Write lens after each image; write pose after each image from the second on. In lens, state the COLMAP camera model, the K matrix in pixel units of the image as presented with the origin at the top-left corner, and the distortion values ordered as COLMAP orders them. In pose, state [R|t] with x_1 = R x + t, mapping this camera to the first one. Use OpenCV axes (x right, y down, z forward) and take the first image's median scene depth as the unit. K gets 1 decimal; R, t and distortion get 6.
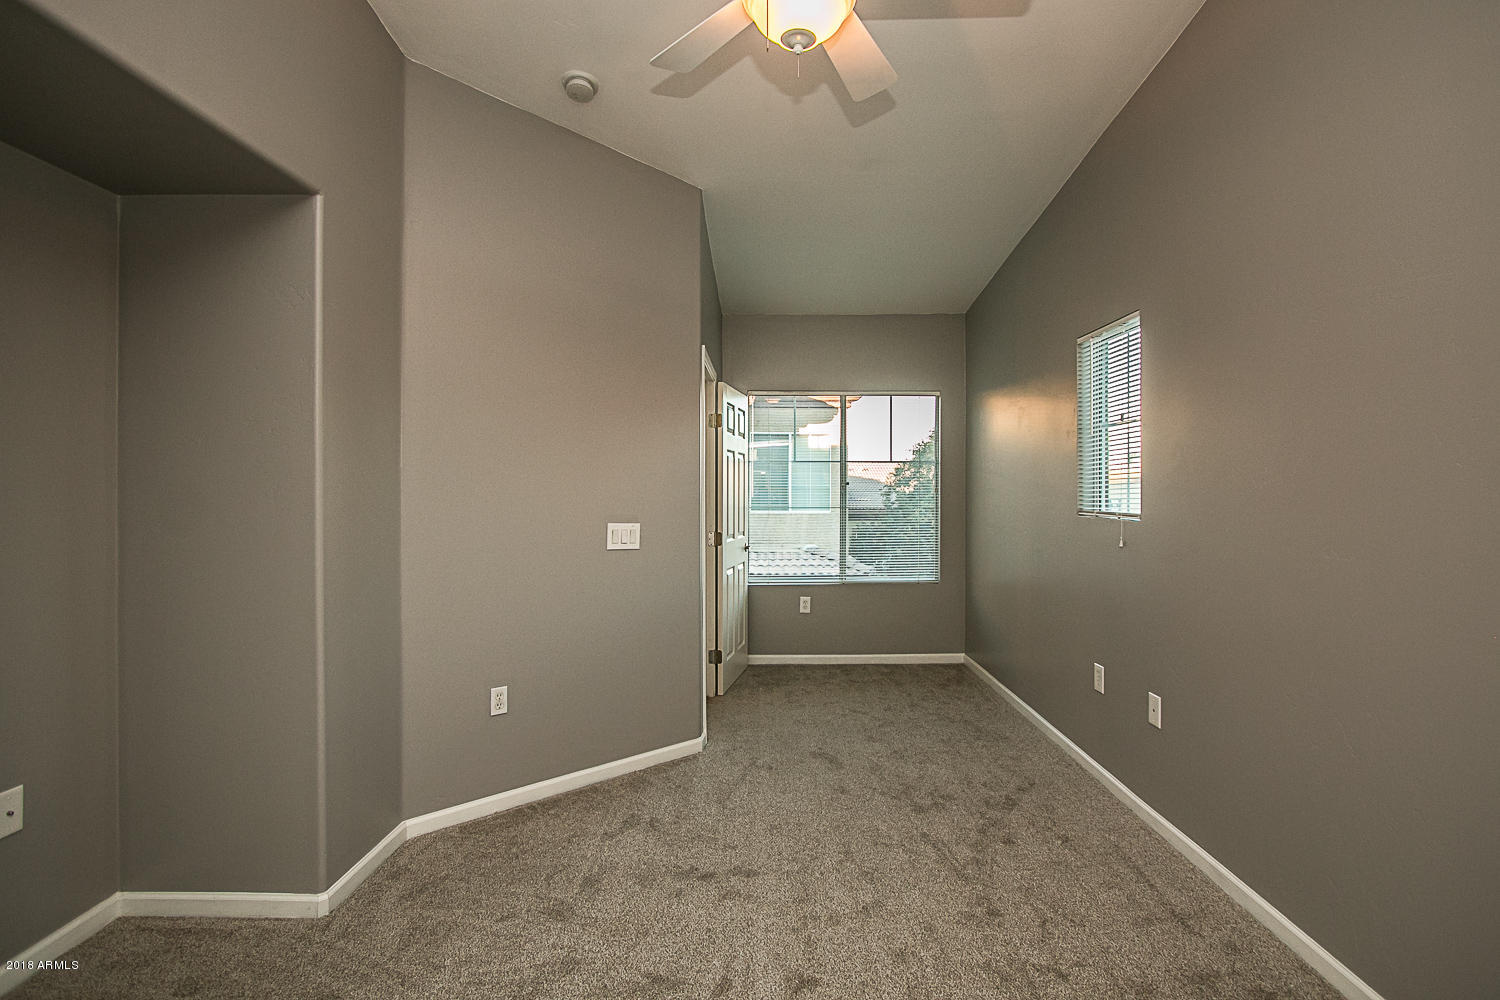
lens RADIAL K [[689.8, 0, 754.8], [0, 689.8, 494.4], [0, 0, 1]] dist [-0.017385, 0.003372]
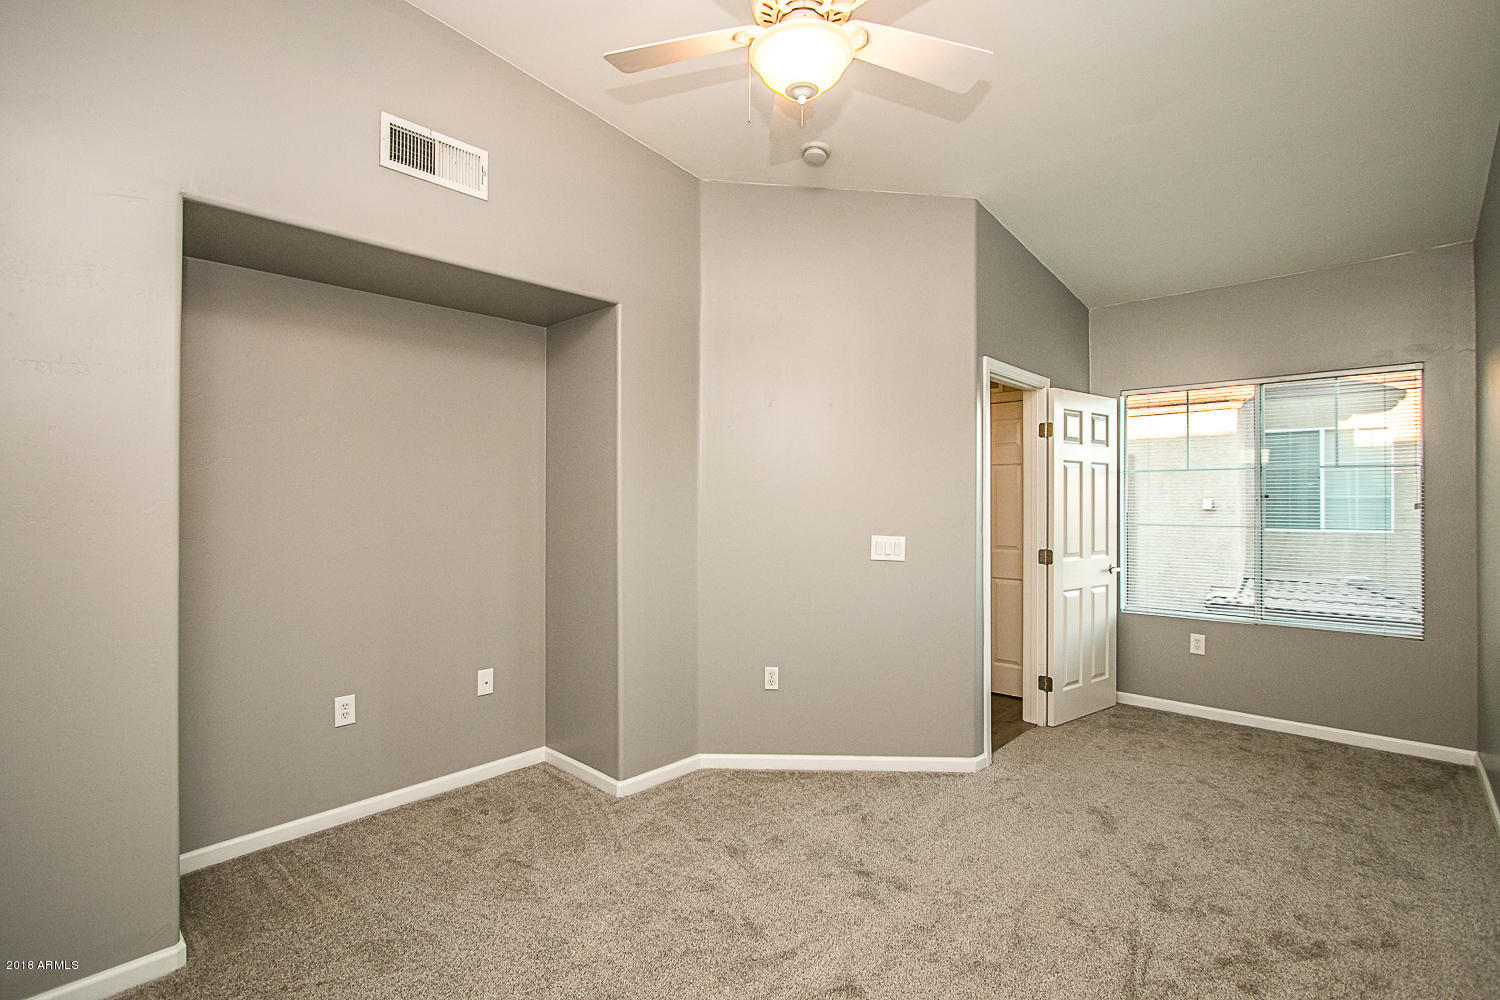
lens RADIAL K [[689.8, 0, 779.1], [0, 689.8, 496.5], [0, 0, 1]] dist [-0.017385, 0.003372]
pose [[0.736937, 0.000717, -0.675962, 0.411146], [-0.007209, 0.999951, -0.006799, -0.010968], [0.675924, 0.009884, 0.736906, 0.096251]]
